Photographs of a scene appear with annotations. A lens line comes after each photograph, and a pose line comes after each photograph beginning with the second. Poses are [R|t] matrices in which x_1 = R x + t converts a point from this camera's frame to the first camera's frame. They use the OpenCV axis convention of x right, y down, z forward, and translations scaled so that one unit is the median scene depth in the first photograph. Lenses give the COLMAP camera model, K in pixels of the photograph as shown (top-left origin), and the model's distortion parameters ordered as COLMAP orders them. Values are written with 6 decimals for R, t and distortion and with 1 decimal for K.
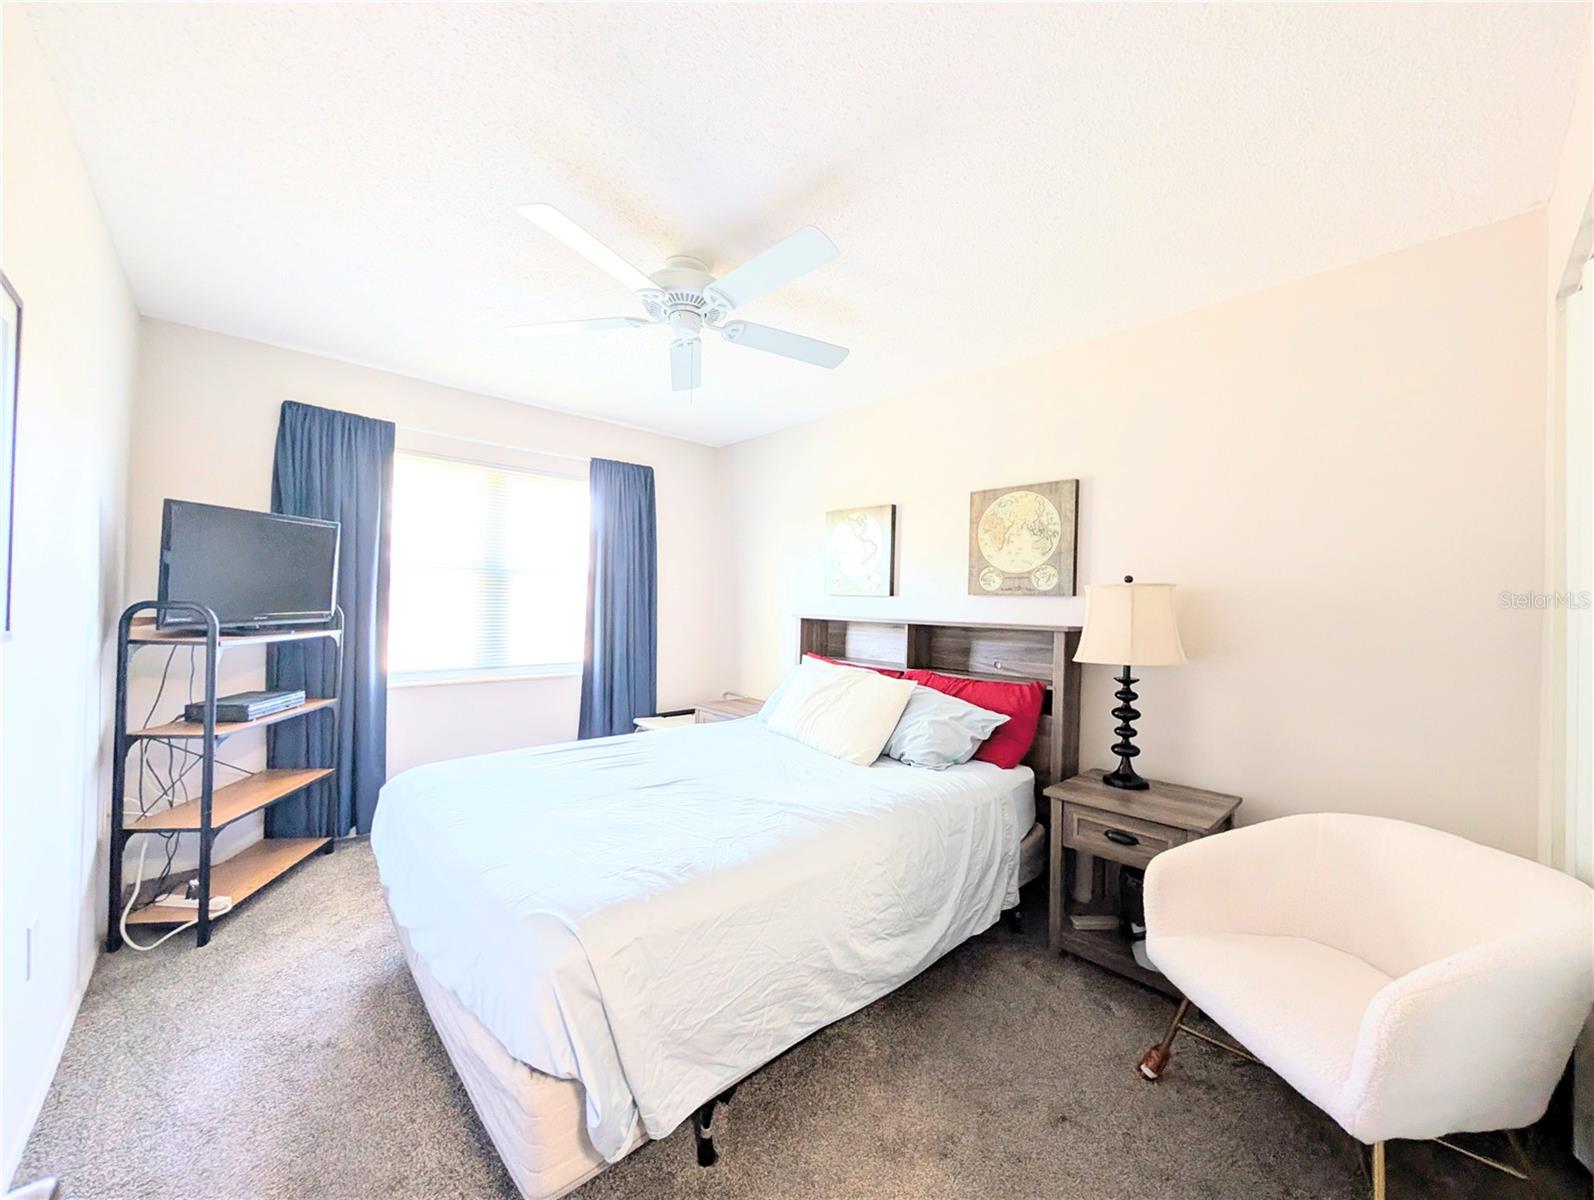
lens RADIAL K [[609.8, 0, 788.6], [0, 609.8, 602.3], [0, 0, 1]] dist [-0.004547, -0.000115]
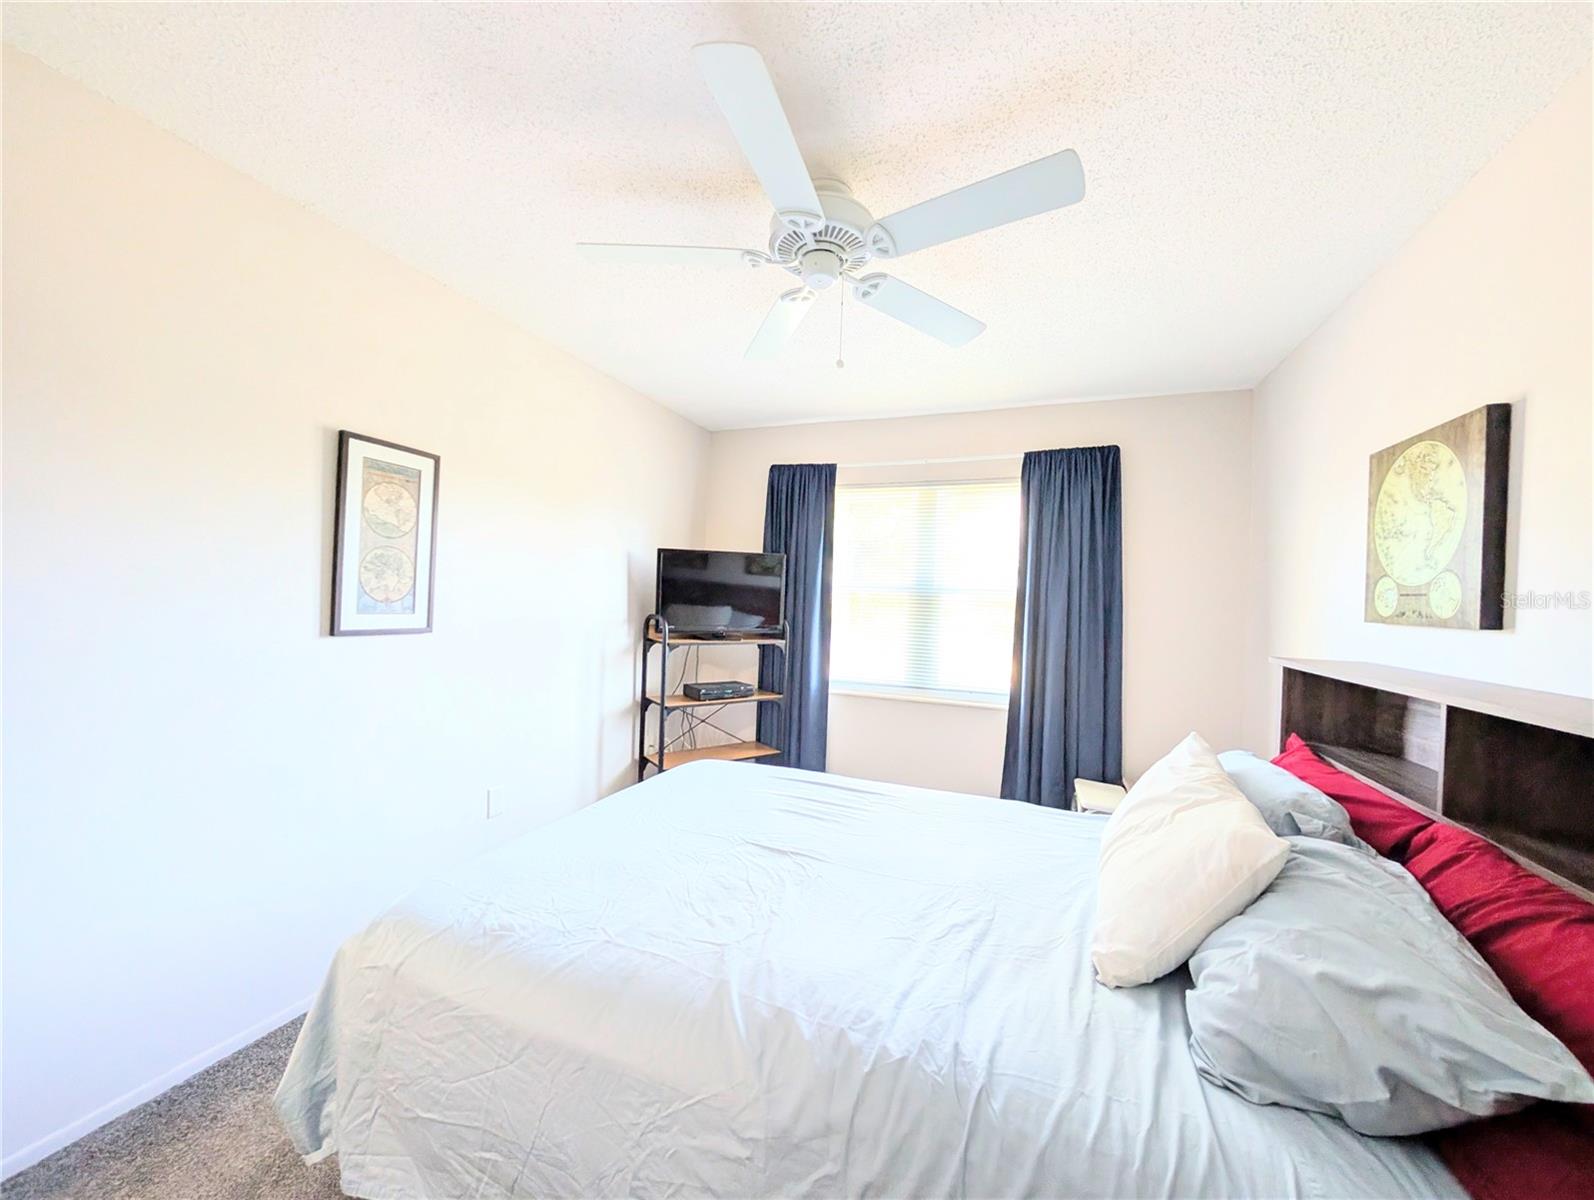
lens RADIAL K [[603.7, 0, 789.7], [0, 603.7, 591.5], [0, 0, 1]] dist [0.007335, -0.000052]
pose [[0.447151, -0.017949, -0.894278, 0.376684], [-0.022431, 0.999259, -0.031271, -0.015210], [0.894177, 0.034043, 0.446417, 0.462617]]
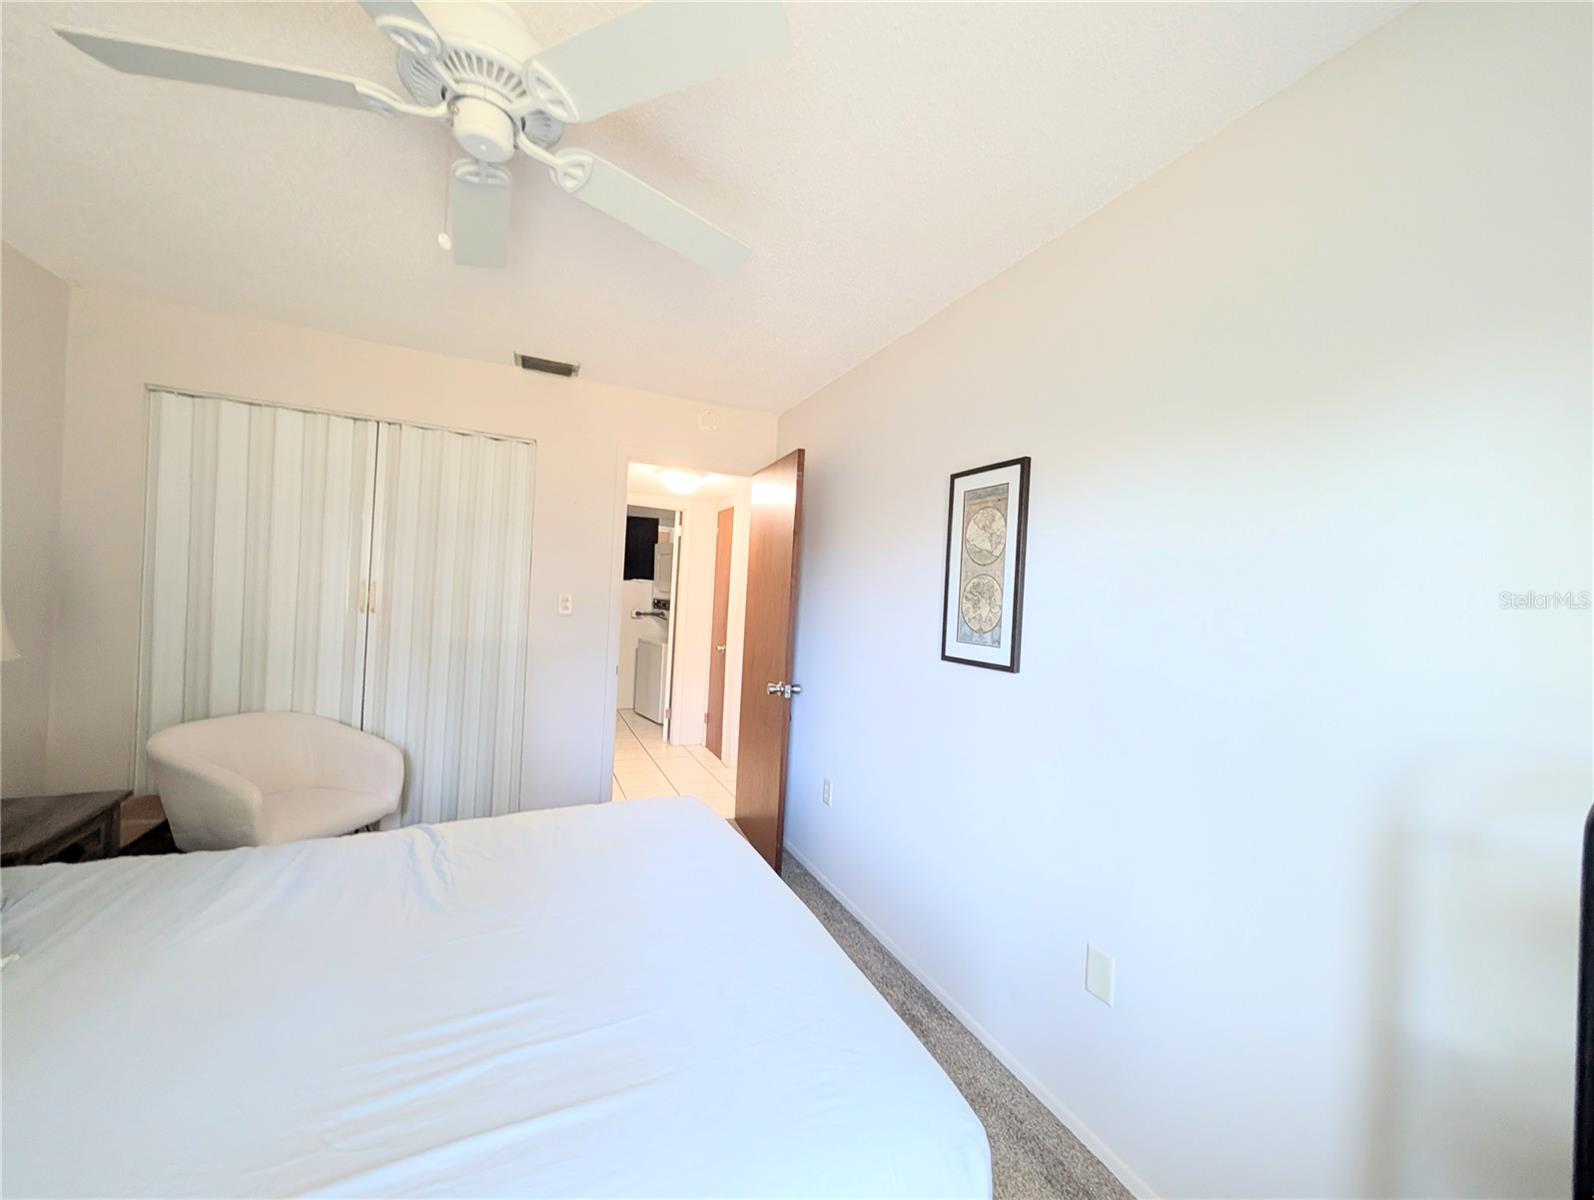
lens RADIAL K [[598.6, 0, 802.2], [0, 598.6, 602.3], [0, 0, 1]] dist [0.000521, 0.000013]
pose [[-0.953567, -0.074012, 0.291947, -0.468393], [-0.074295, 0.997185, 0.010133, -0.040197], [-0.291875, -0.012028, -0.956381, 1.052338]]
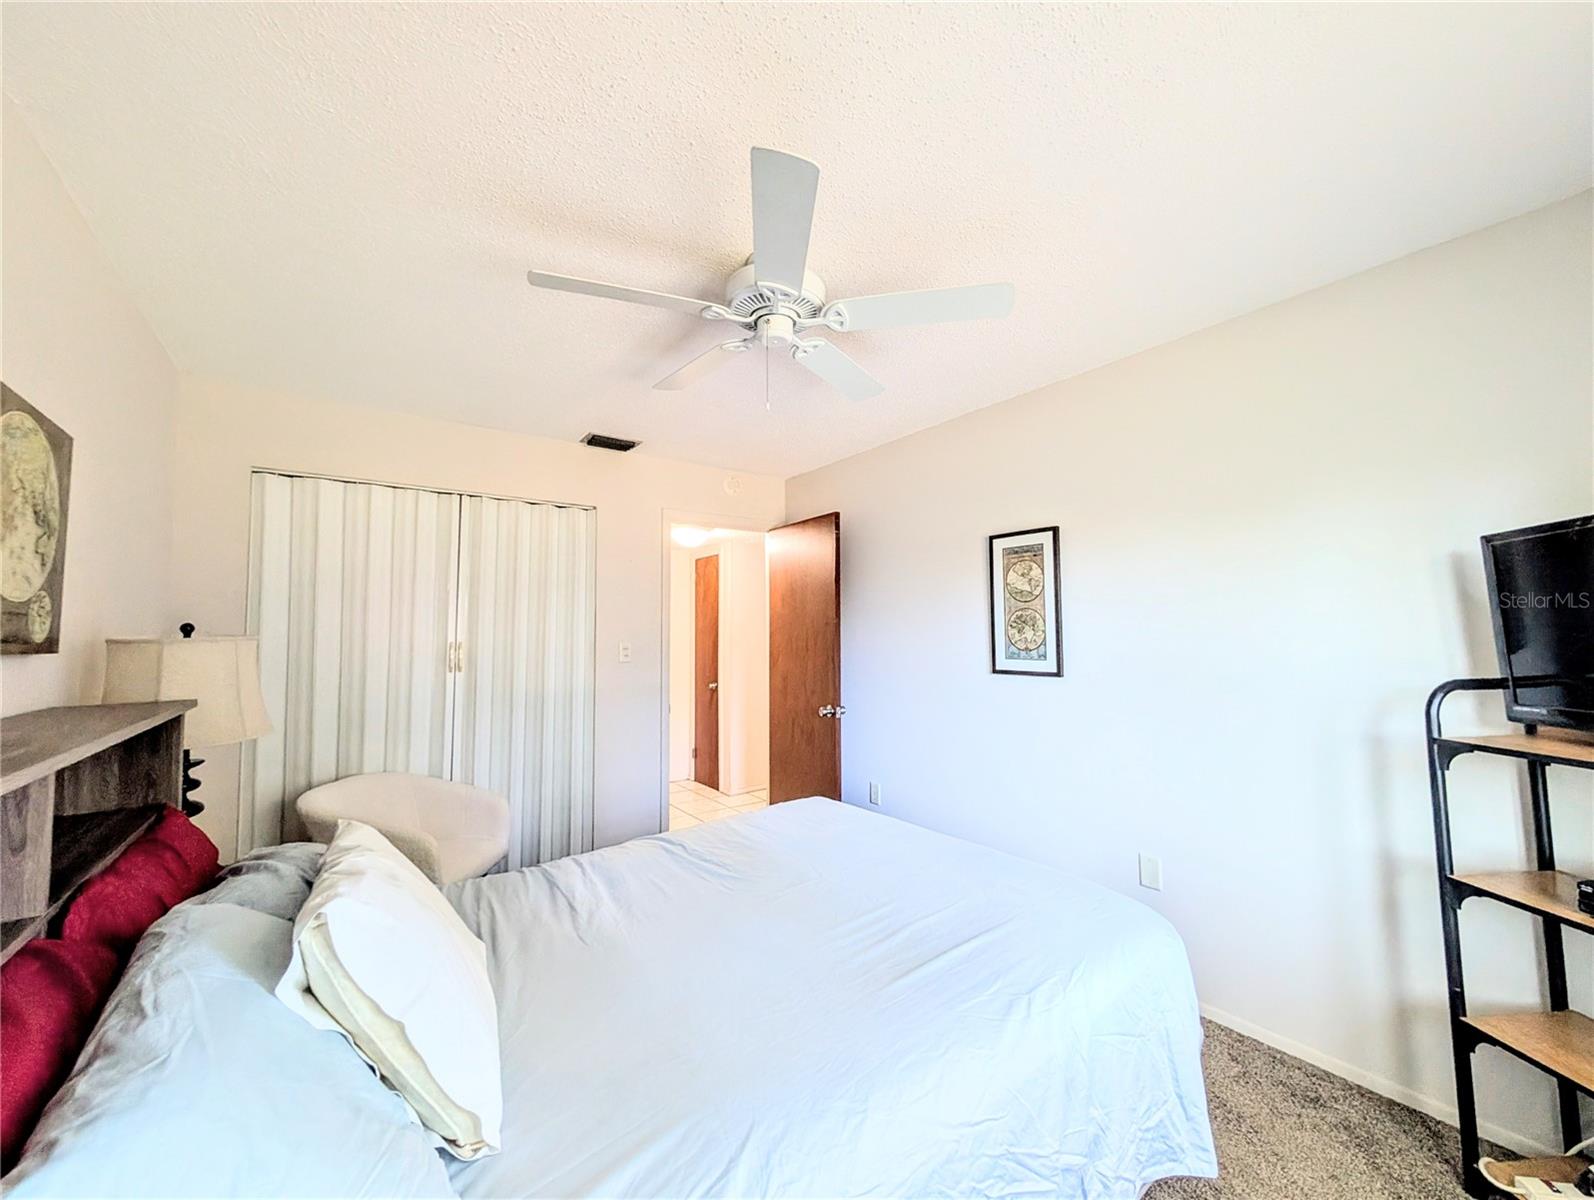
lens RADIAL K [[605.9, 0, 798.2], [0, 605.9, 602.3], [0, 0, 1]] dist [-0.002677, -0.000174]
pose [[-0.995371, -0.009301, 0.095651, -0.204441], [-0.014653, 0.998357, -0.055395, -0.031861], [-0.094979, -0.056540, -0.993872, 1.319308]]
